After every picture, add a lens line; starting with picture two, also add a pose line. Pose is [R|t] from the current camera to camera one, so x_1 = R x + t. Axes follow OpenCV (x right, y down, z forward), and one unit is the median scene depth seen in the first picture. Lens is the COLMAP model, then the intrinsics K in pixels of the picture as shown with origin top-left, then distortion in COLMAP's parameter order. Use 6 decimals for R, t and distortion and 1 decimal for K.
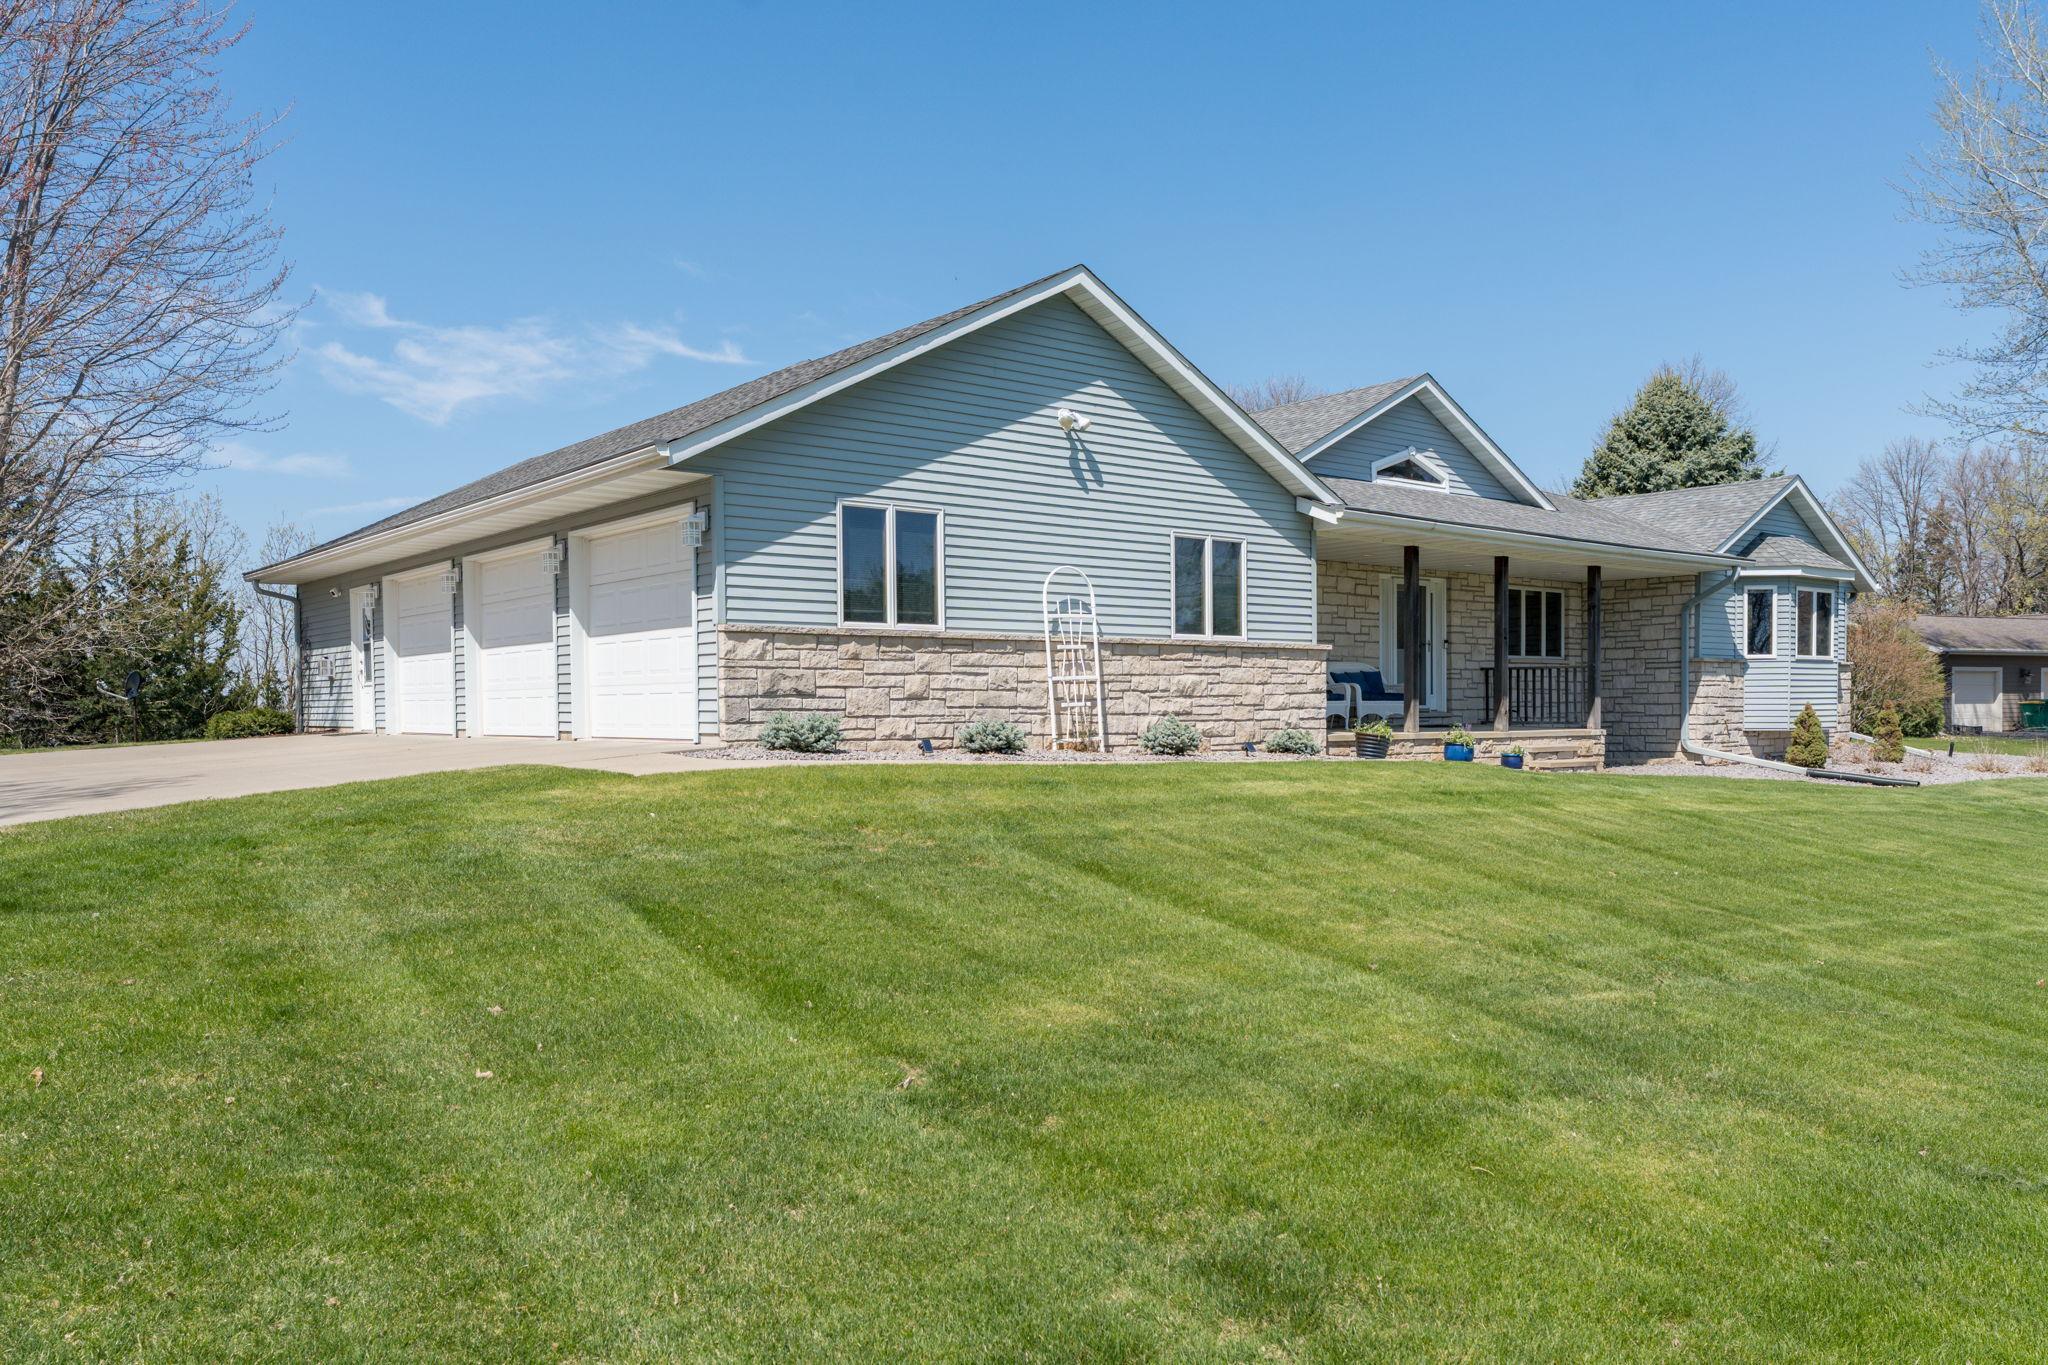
lens RADIAL K [[1491.8, 0, 1011.4], [0, 1491.8, 749.1], [0, 0, 1]] dist [0.000022, -0.002726]
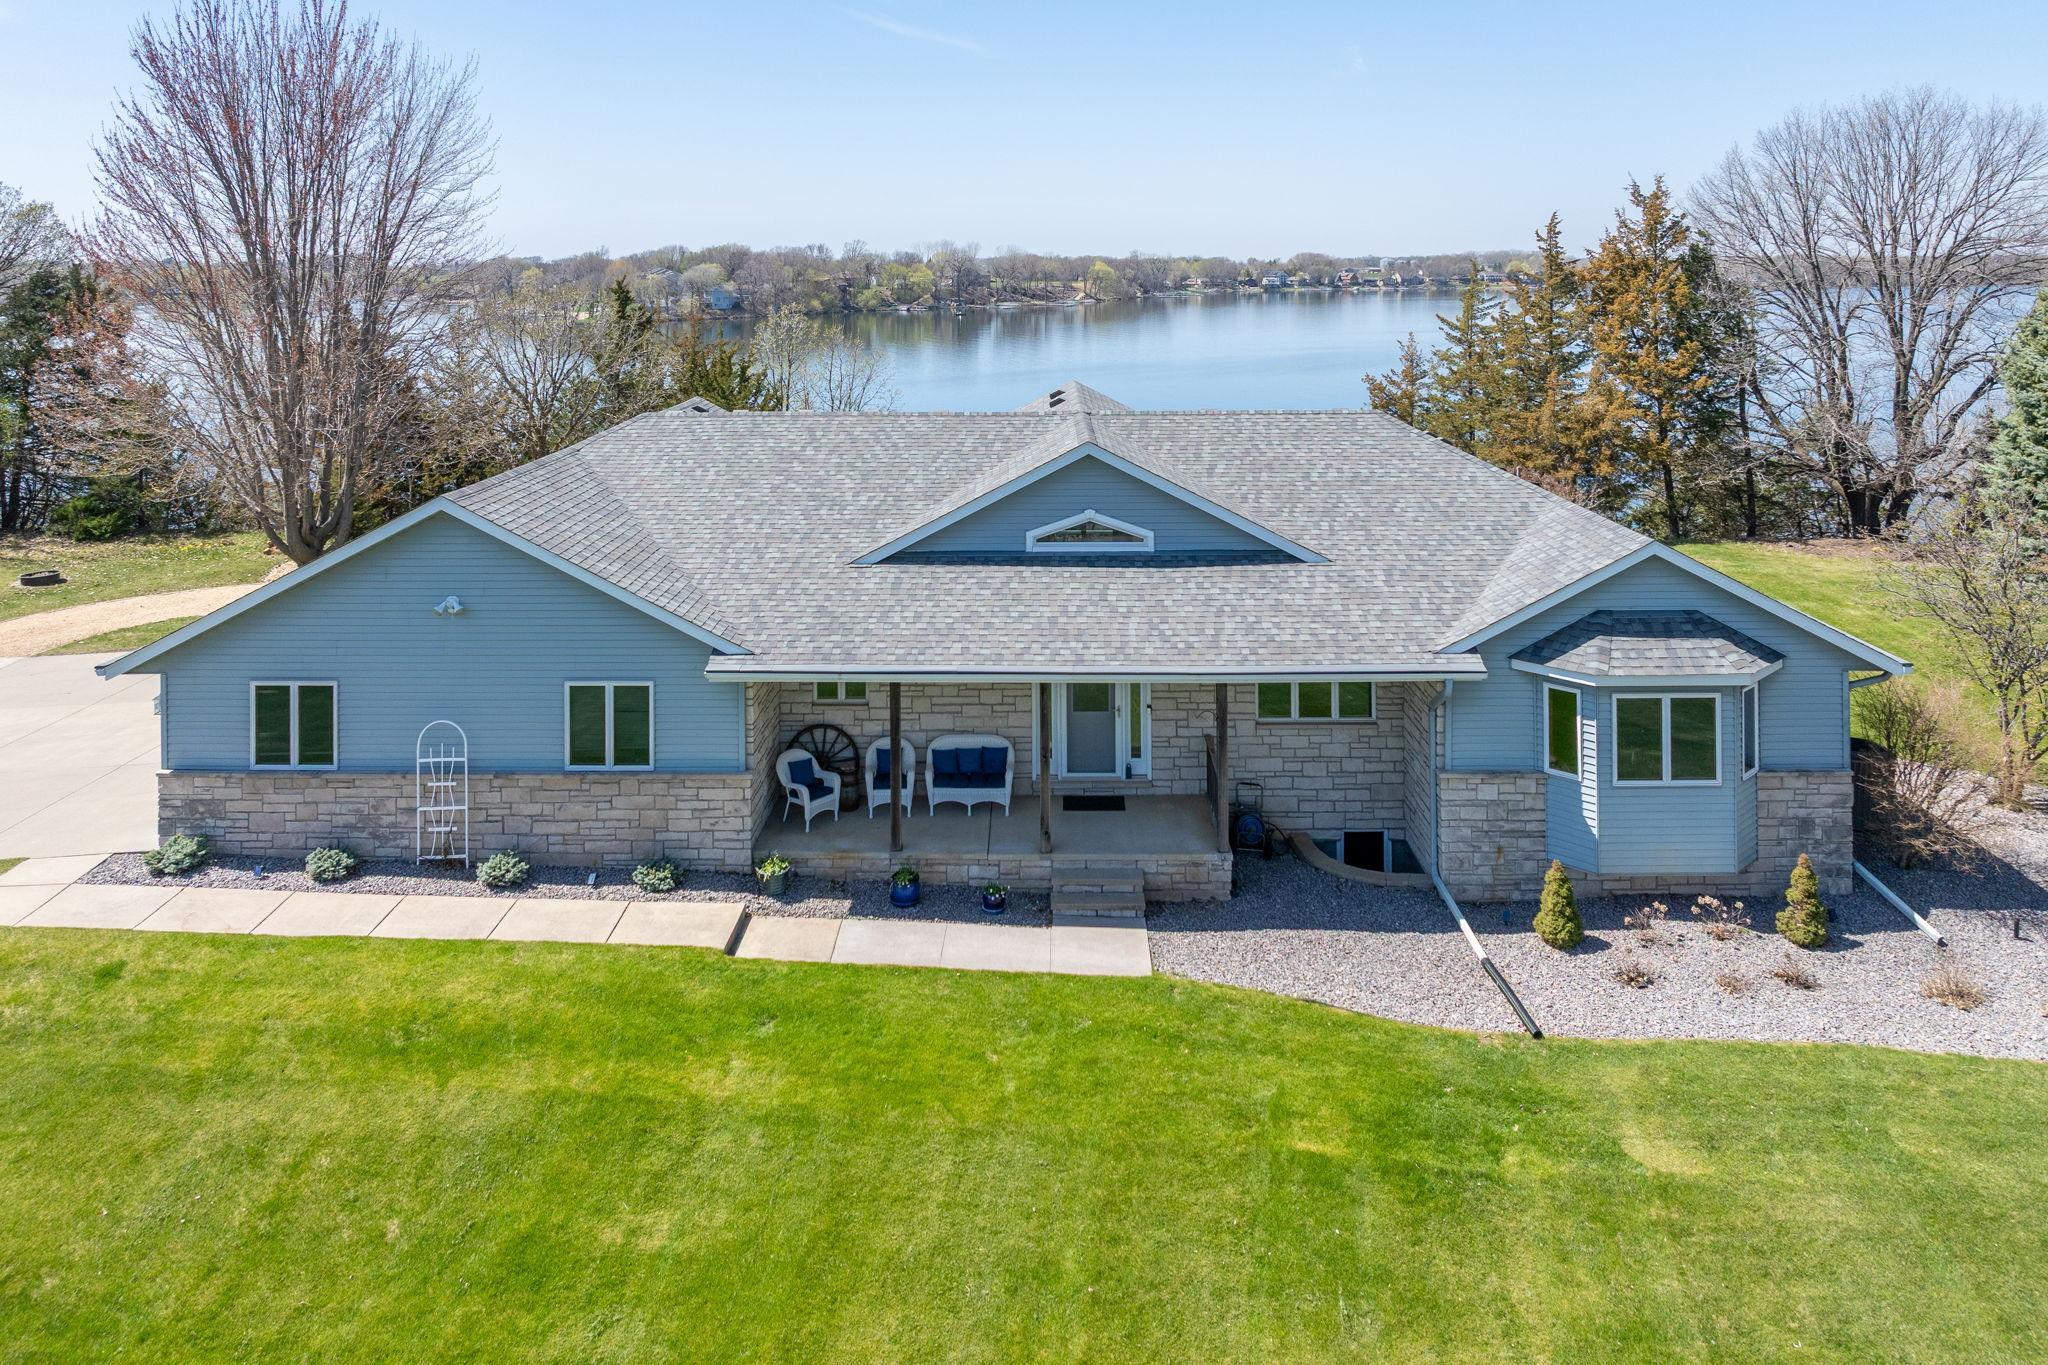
lens RADIAL K [[1504.1, 0, 1030.5], [0, 1504.1, 224.4], [0, 0, 1]] dist [-0.013311, -0.009399]
pose [[0.773822, -0.010497, -0.633316, 1.209917], [-0.017823, 0.999106, -0.038338, -0.490616], [0.633152, 0.040954, 0.772943, 0.274257]]
